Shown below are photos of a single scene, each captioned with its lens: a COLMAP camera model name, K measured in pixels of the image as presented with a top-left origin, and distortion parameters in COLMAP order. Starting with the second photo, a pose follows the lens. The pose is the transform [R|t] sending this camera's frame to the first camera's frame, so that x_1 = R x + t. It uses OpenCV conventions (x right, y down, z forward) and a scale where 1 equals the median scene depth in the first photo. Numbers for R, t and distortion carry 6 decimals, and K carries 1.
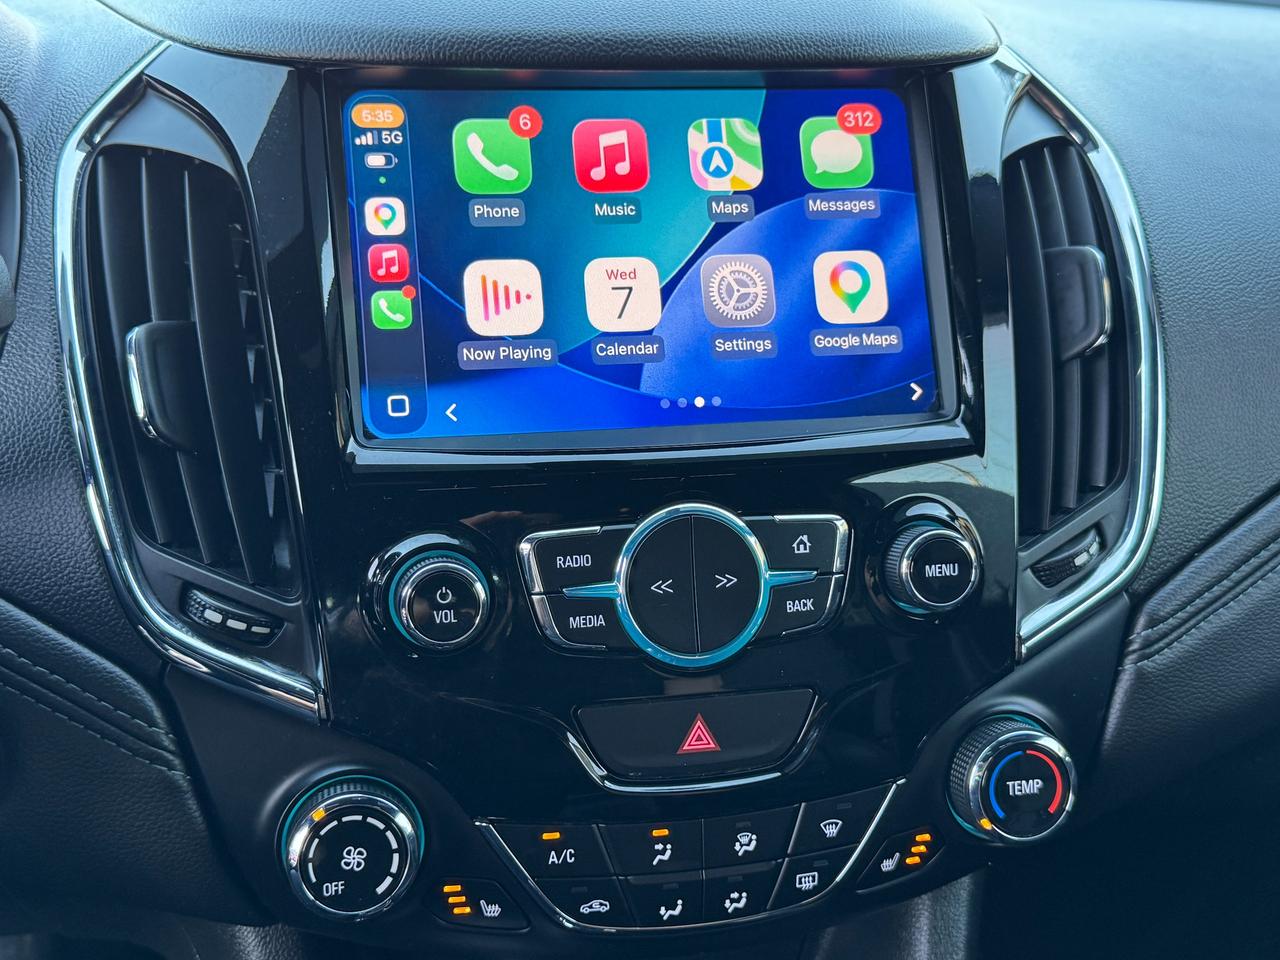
lens RADIAL K [[1439.0, 0, 640.0], [0, 1439.0, 480.0], [0, 0, 1]] dist [0.128319, -0.039841]
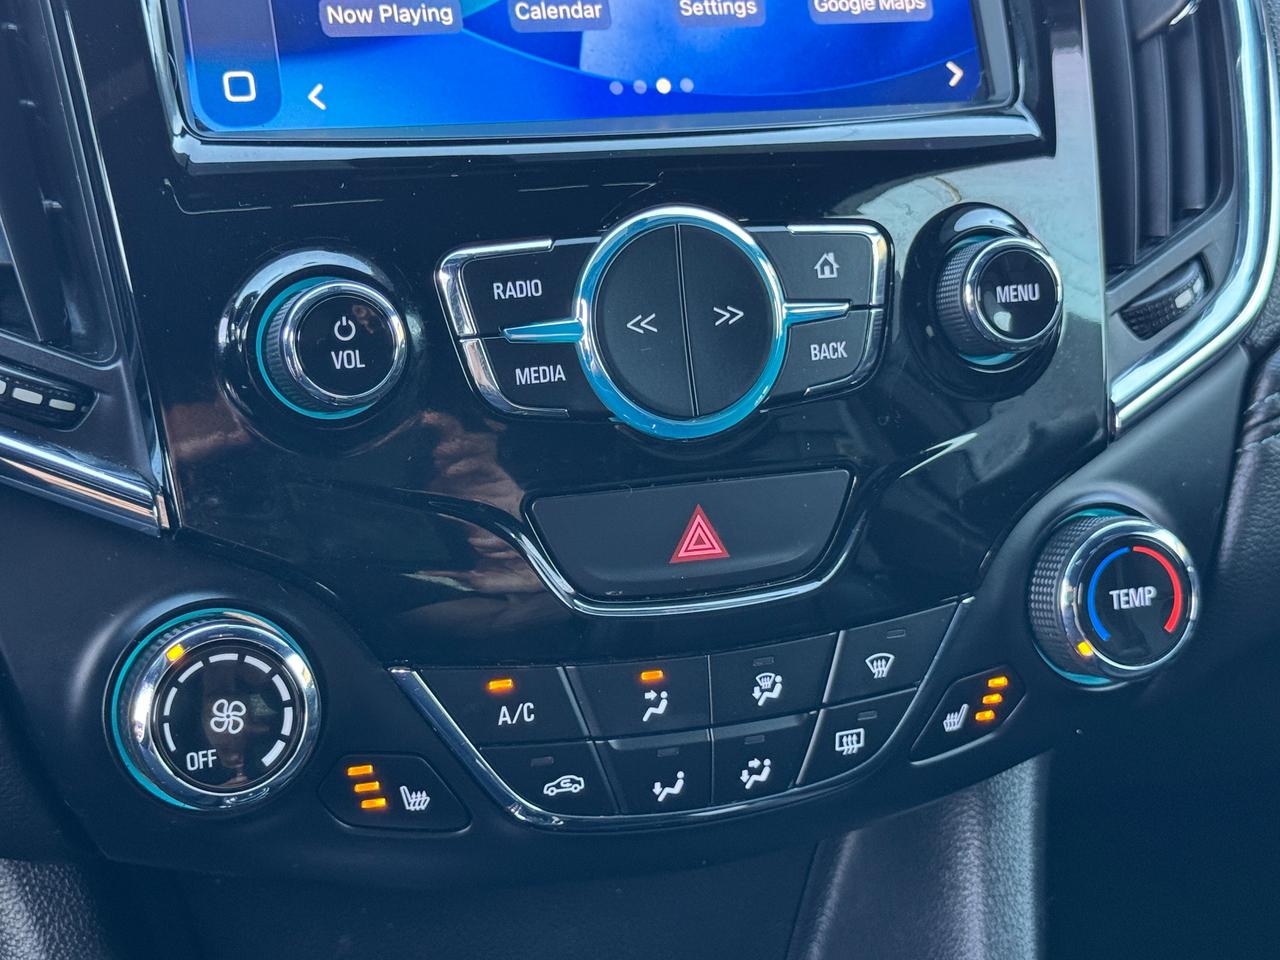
lens RADIAL K [[2207.1, 0, 640.0], [0, 2207.1, 480.0], [0, 0, 1]] dist [0.153991, -0.102115]
pose [[0.989590, -0.045085, 0.136668, -0.130948], [0.048280, 0.998631, -0.020153, 0.164507], [-0.135572, 0.026542, 0.990412, -0.068832]]
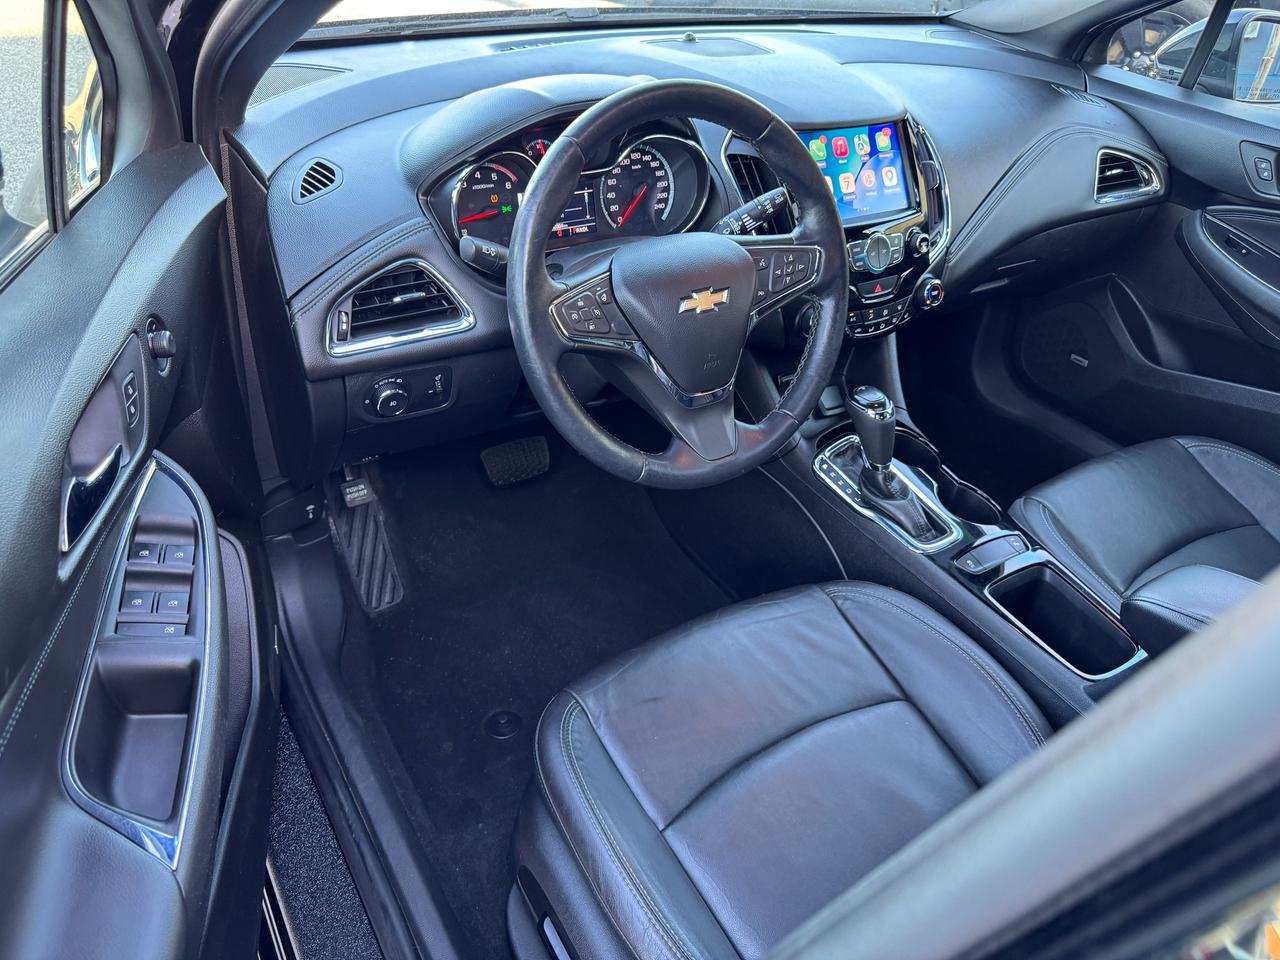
lens RADIAL K [[901.9, 0, 640.0], [0, 901.9, 480.0], [0, 0, 1]] dist [0.136660, -0.315781]
pose [[0.933810, -0.177156, 0.310830, -1.558576], [0.097661, 0.962023, 0.254901, -0.039213], [-0.344183, -0.207673, 0.915647, -1.377273]]
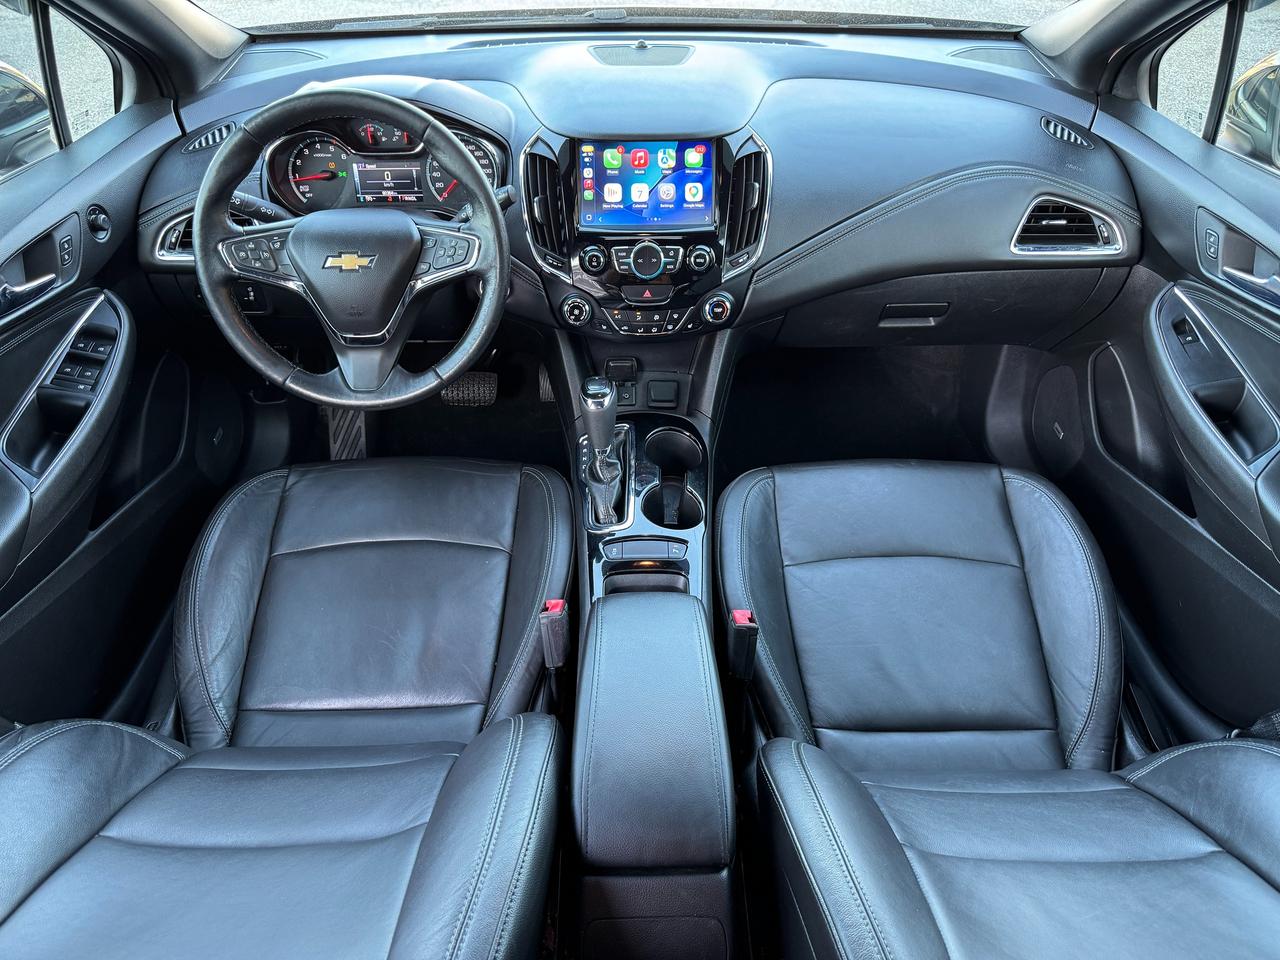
lens RADIAL K [[901.9, 0, 640.0], [0, 901.9, 480.0], [0, 0, 1]] dist [0.136660, -0.315781]
pose [[0.980291, 0.098646, -0.171168, 0.574009], [-0.048110, 0.959533, 0.277457, -0.060559], [0.191611, -0.263754, 0.945367, -1.945714]]
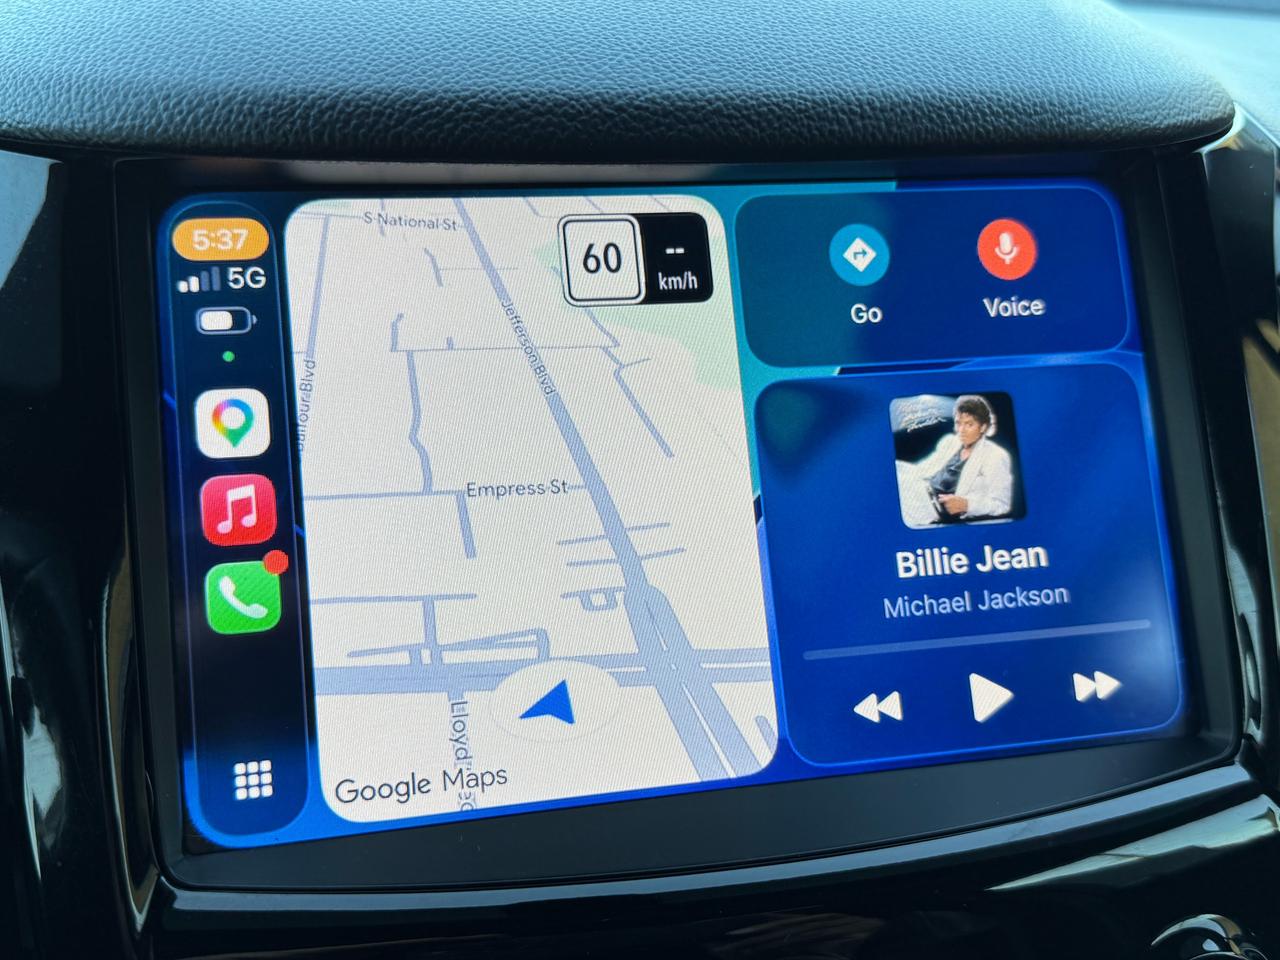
lens RADIAL K [[1325.2, 0, 640.0], [0, 1325.2, 480.0], [0, 0, 1]] dist [0.165654, -0.438204]
pose [[0.999625, -0.006477, 0.026619, -0.035264], [0.005975, 0.999803, 0.018903, -0.170562], [-0.026736, -0.018737, 0.999467, 0.492083]]
